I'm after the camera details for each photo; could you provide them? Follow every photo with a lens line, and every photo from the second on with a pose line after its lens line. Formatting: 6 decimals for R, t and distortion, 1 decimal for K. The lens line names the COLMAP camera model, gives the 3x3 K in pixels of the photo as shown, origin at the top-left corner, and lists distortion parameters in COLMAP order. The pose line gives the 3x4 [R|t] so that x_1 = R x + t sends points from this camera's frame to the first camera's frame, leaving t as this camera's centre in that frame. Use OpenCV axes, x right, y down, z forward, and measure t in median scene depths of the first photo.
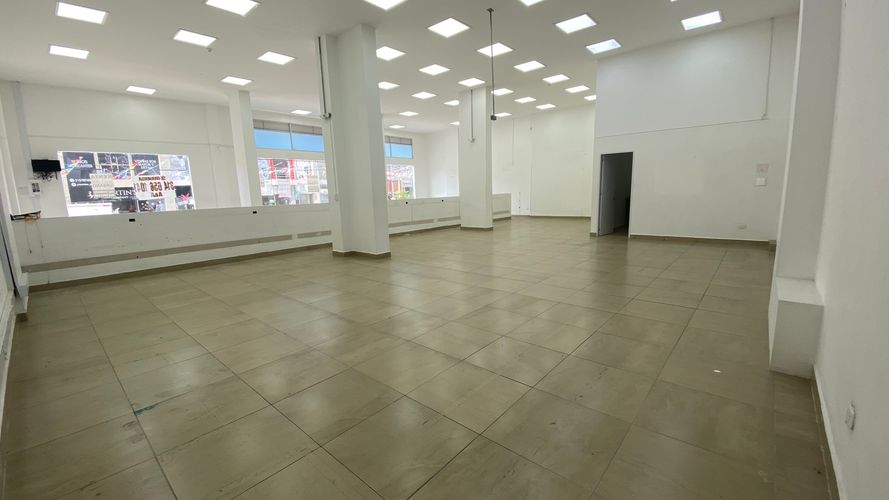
lens RADIAL K [[364.0, 0, 444.5], [0, 364.0, 250.0], [0, 0, 1]] dist [0.000688, 0.000027]
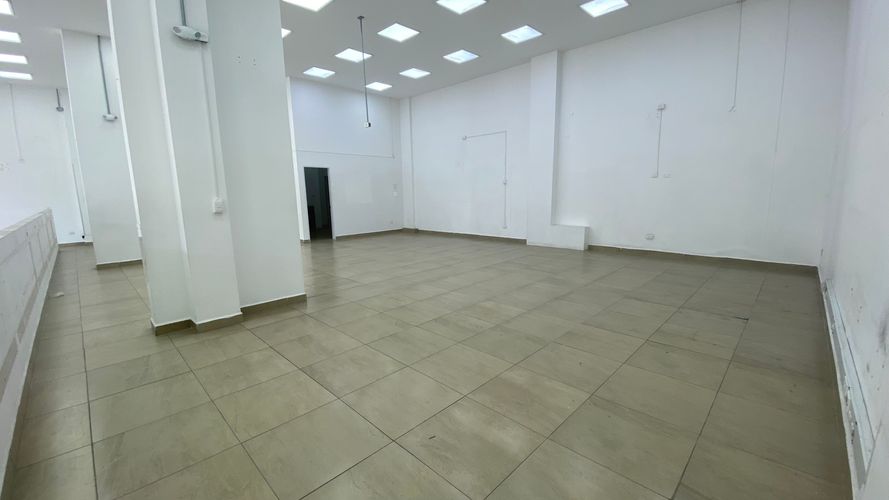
lens RADIAL K [[359.4, 0, 442.3], [0, 359.4, 241.7], [0, 0, 1]] dist [-0.001694, -0.000423]
pose [[0.059965, -0.110418, 0.992075, -0.799845], [0.180450, 0.978688, 0.098021, -0.096084], [-0.981755, 0.173142, 0.078612, 0.693560]]
